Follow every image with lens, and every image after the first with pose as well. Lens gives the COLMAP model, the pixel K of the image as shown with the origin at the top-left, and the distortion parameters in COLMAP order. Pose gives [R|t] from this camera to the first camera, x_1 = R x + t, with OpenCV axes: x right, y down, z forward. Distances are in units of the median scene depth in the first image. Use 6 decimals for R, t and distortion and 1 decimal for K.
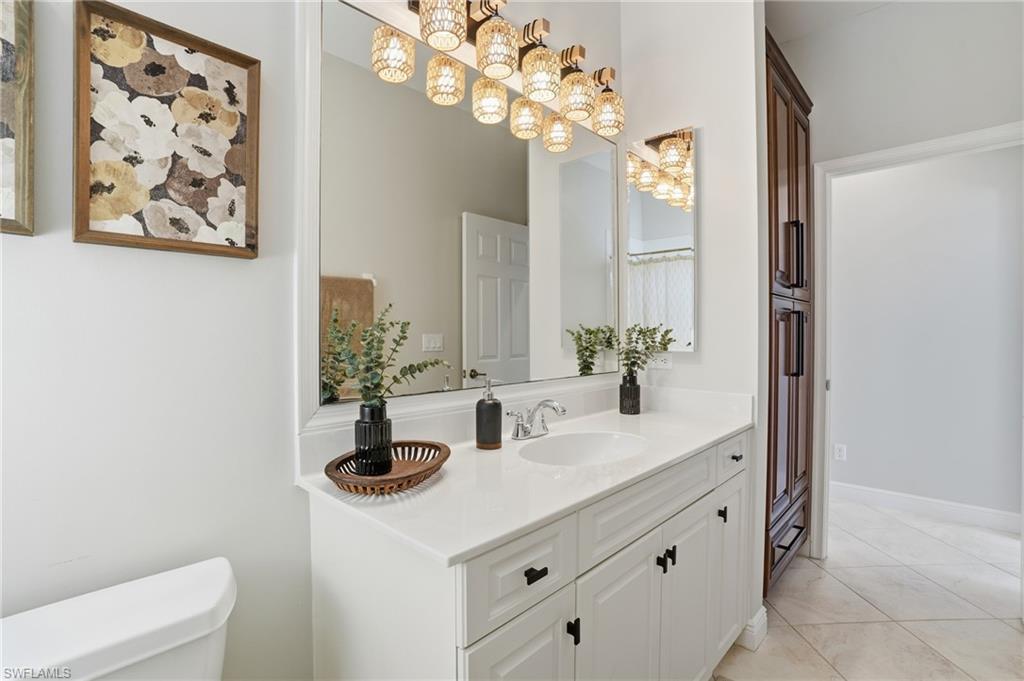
lens RADIAL K [[471.8, 0, 512.2], [0, 471.8, 339.3], [0, 0, 1]] dist [-0.036137, 0.008723]
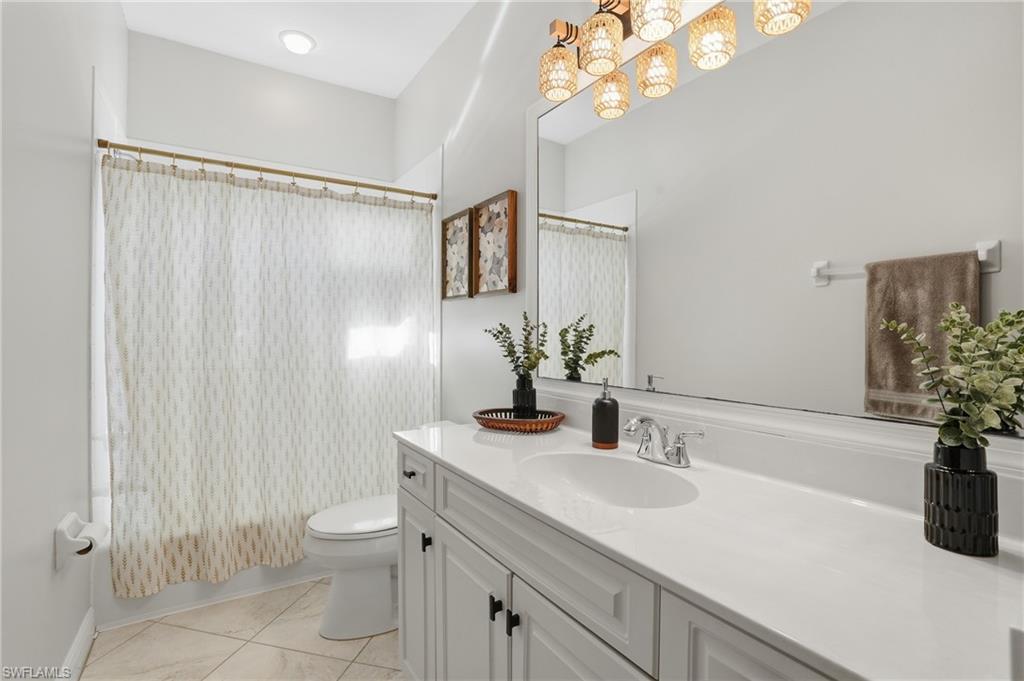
lens RADIAL K [[471.8, 0, 511.5], [0, 471.8, 335.1], [0, 0, 1]] dist [-0.036137, 0.008723]
pose [[-0.221909, 0.004812, -0.975055, 1.435544], [-0.012004, 0.999899, 0.007667, -0.015626], [0.974993, 0.013406, -0.221829, 1.536866]]
